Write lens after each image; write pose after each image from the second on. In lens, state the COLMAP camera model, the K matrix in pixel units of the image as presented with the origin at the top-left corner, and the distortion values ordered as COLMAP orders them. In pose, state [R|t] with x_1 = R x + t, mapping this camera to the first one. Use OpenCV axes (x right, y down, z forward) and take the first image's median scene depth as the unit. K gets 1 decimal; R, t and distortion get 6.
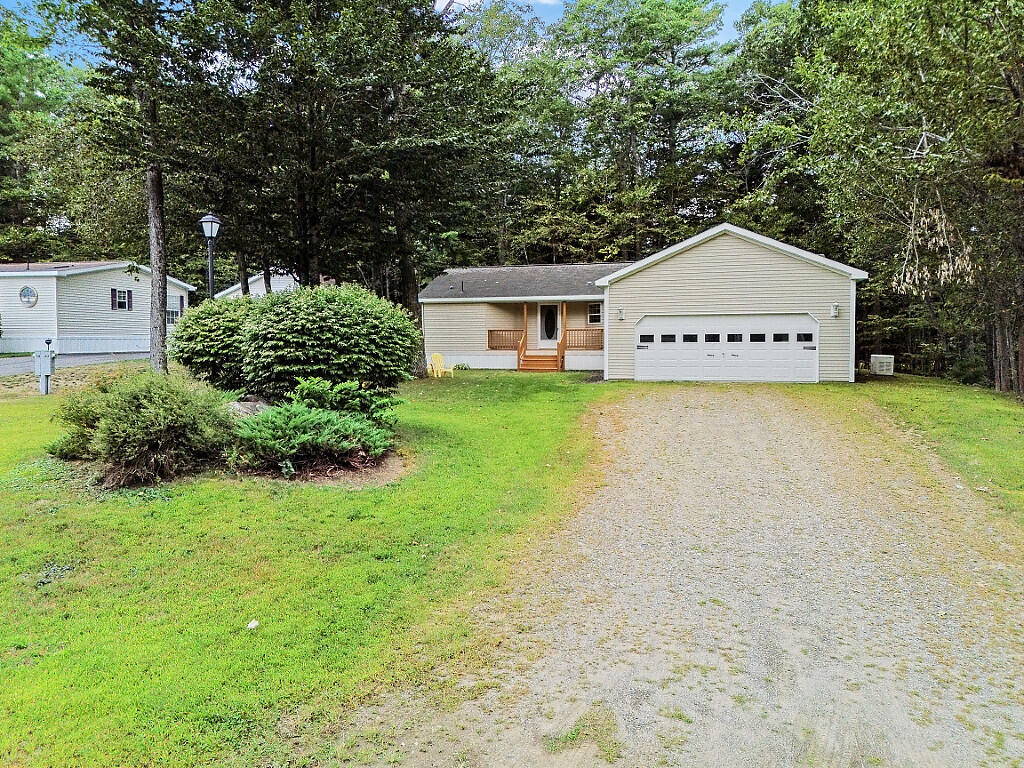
lens RADIAL K [[718.2, 0, 482.6], [0, 718.2, 382.9], [0, 0, 1]] dist [-0.004326, -0.000780]
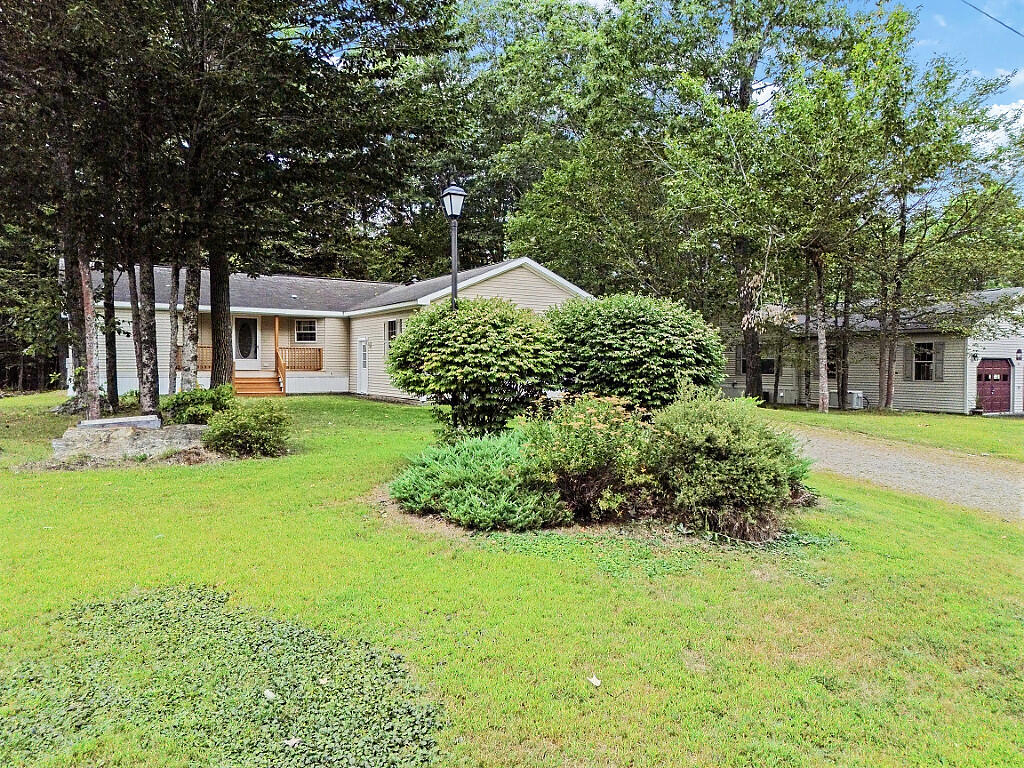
lens RADIAL K [[703.4, 0, 515.5], [0, 703.4, 387.9], [0, 0, 1]] dist [0.076001, 0.000257]
pose [[0.658536, -0.022659, 0.752208, -0.345407], [0.034021, 0.999421, 0.000322, -0.015893], [-0.751780, 0.025379, 0.658926, 0.212683]]
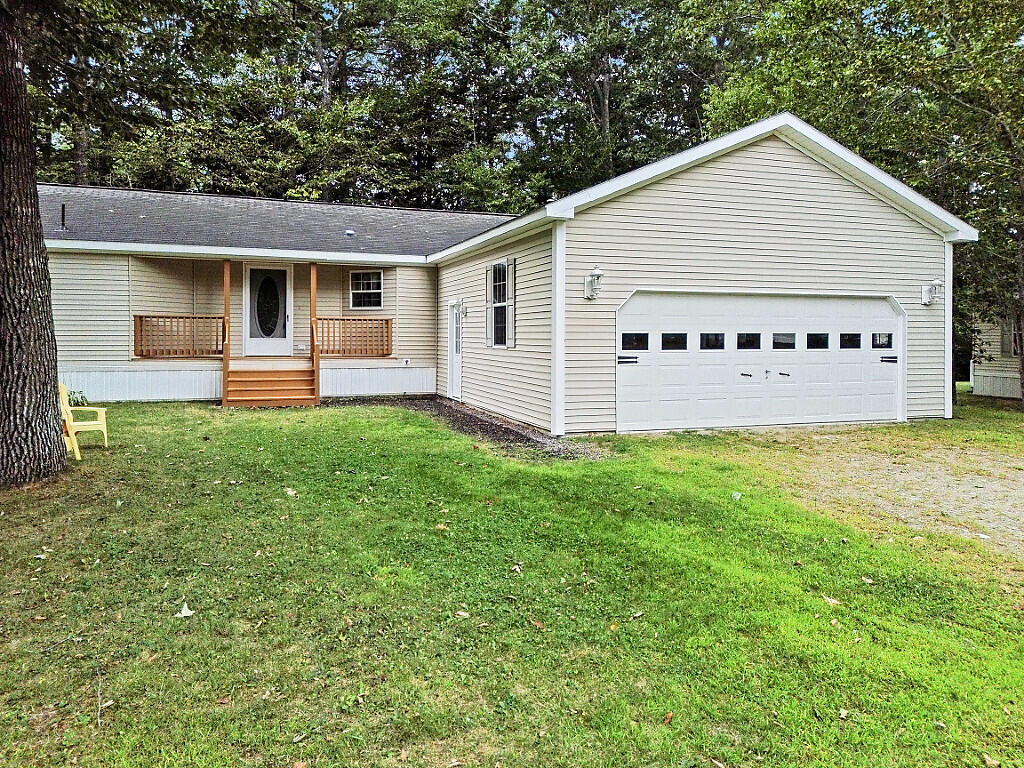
lens RADIAL K [[747.9, 0, 510.4], [0, 747.9, 341.6], [0, 0, 1]] dist [0.083429, 0.000174]
pose [[0.797287, 0.000990, 0.603599, -0.096193], [0.027326, 0.998914, -0.037733, -0.033926], [-0.602981, 0.046578, 0.796394, 0.491753]]
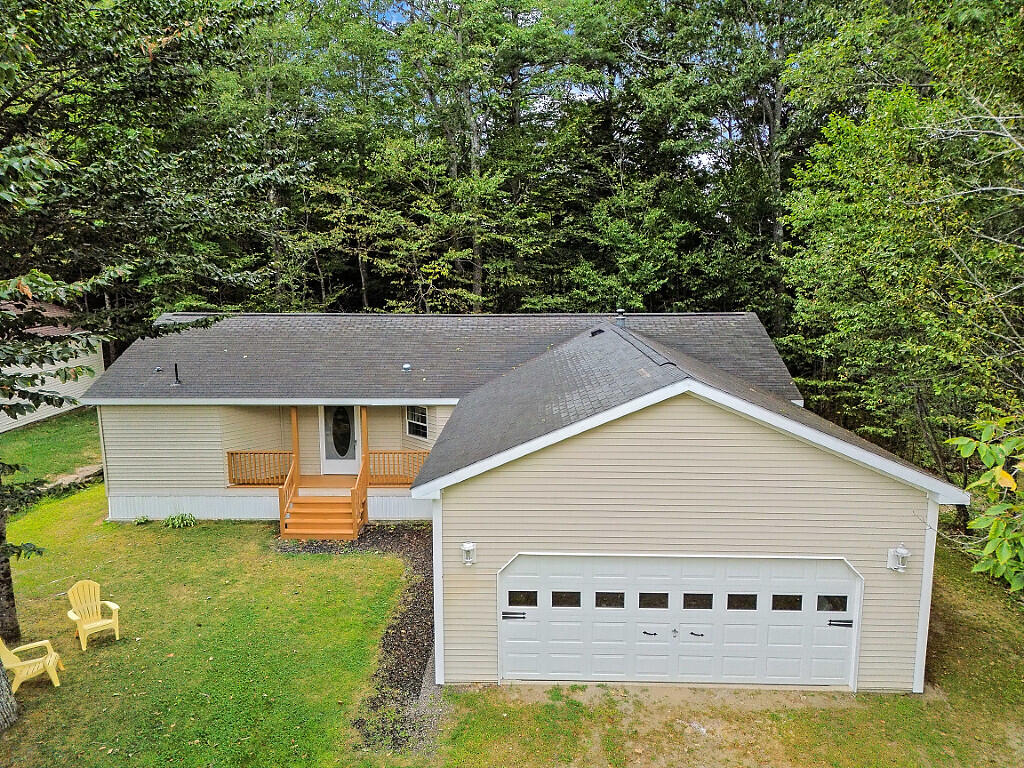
lens RADIAL K [[703.4, 0, 515.5], [0, 703.4, 387.9], [0, 0, 1]] dist [0.076001, 0.000257]
pose [[0.959779, -0.040768, 0.277780, 0.073235], [0.010588, 0.993953, 0.109291, -0.188227], [-0.280556, -0.101954, 0.954408, 0.419729]]
